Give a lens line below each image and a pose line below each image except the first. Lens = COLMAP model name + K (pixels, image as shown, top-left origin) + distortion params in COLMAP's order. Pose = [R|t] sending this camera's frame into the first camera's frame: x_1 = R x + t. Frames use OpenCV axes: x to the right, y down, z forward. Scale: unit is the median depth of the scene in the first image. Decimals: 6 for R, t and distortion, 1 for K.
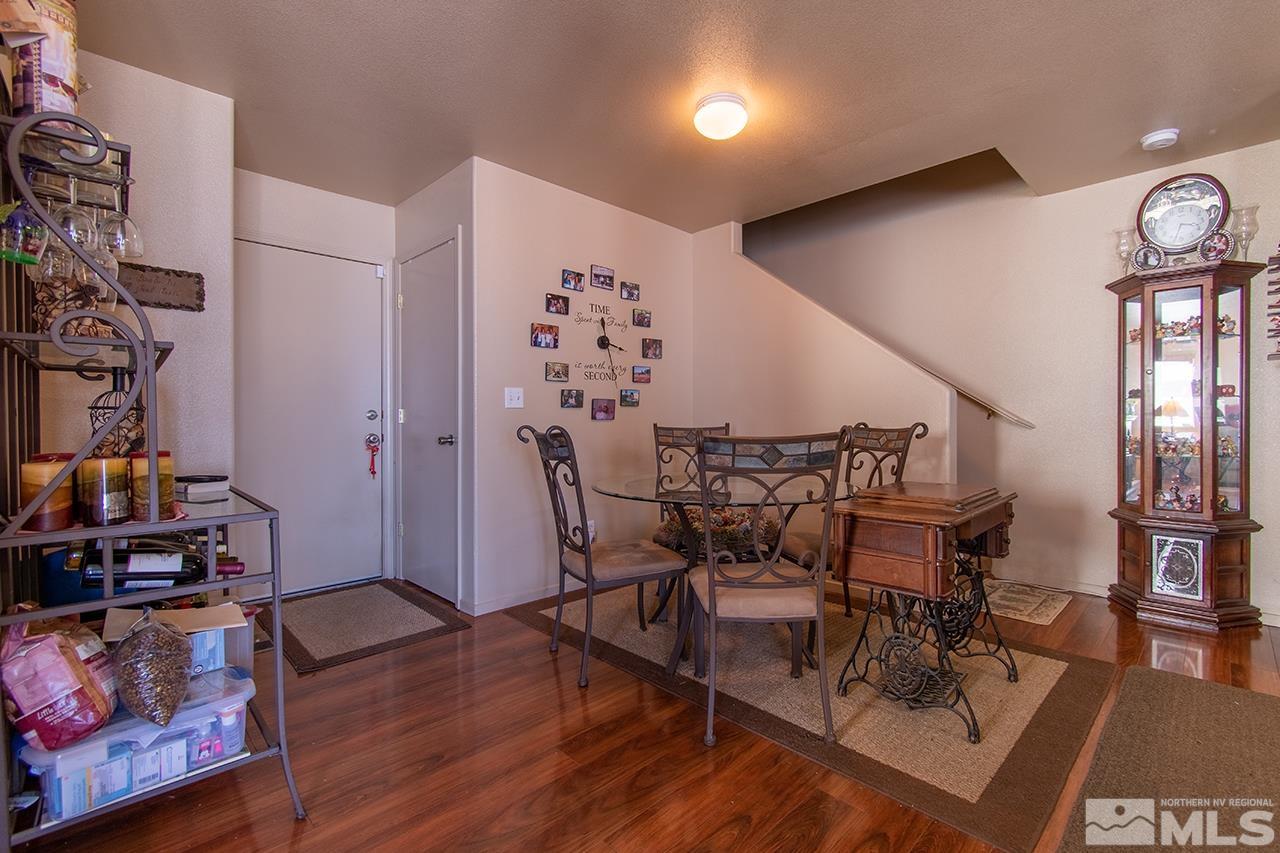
lens RADIAL K [[565.8, 0, 636.1], [0, 565.8, 425.2], [0, 0, 1]] dist [0.007899, -0.004174]
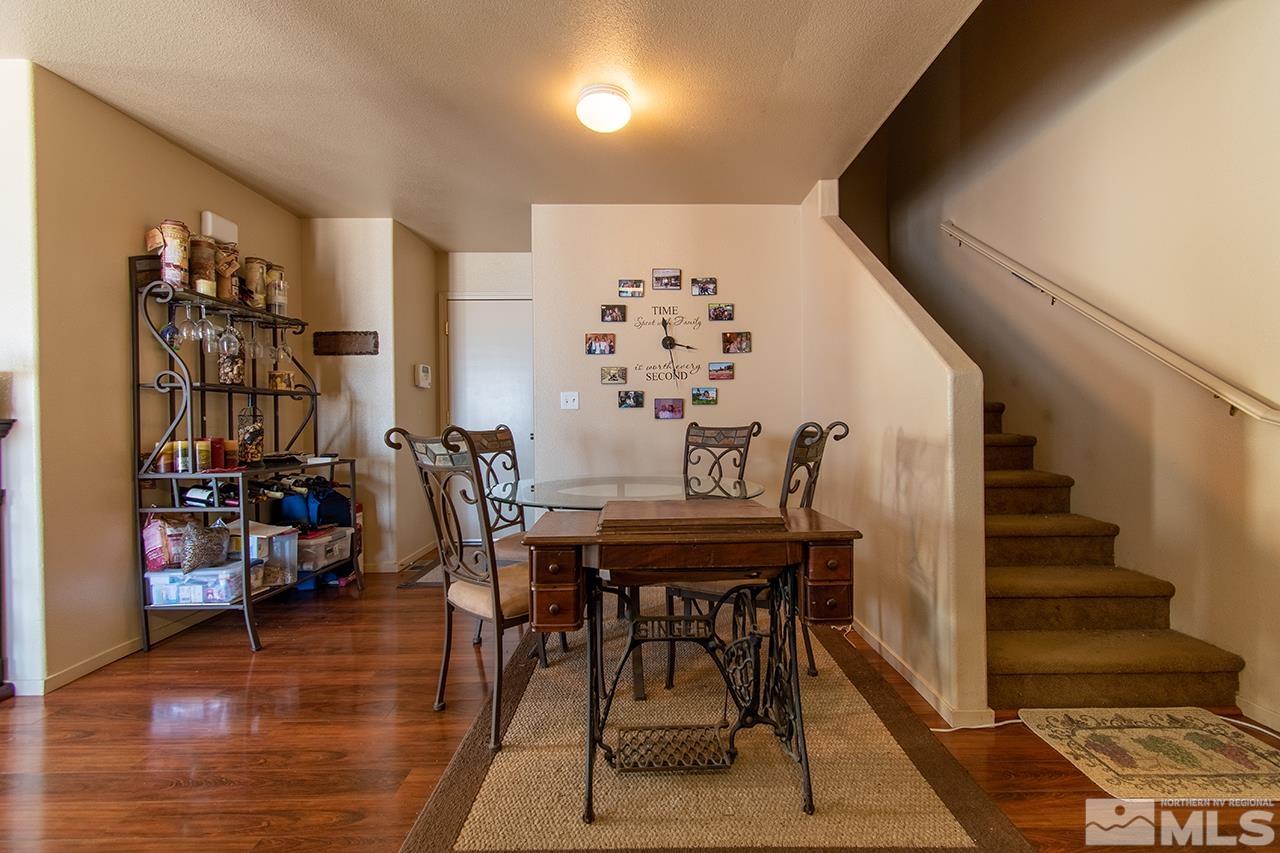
lens RADIAL K [[565.8, 0, 663.7], [0, 565.8, 425.1], [0, 0, 1]] dist [0.007899, -0.004174]
pose [[0.722020, 0.004032, -0.691861, 0.676037], [-0.000308, 0.999985, 0.005506, -0.004083], [0.691872, -0.003762, 0.722010, 0.274138]]
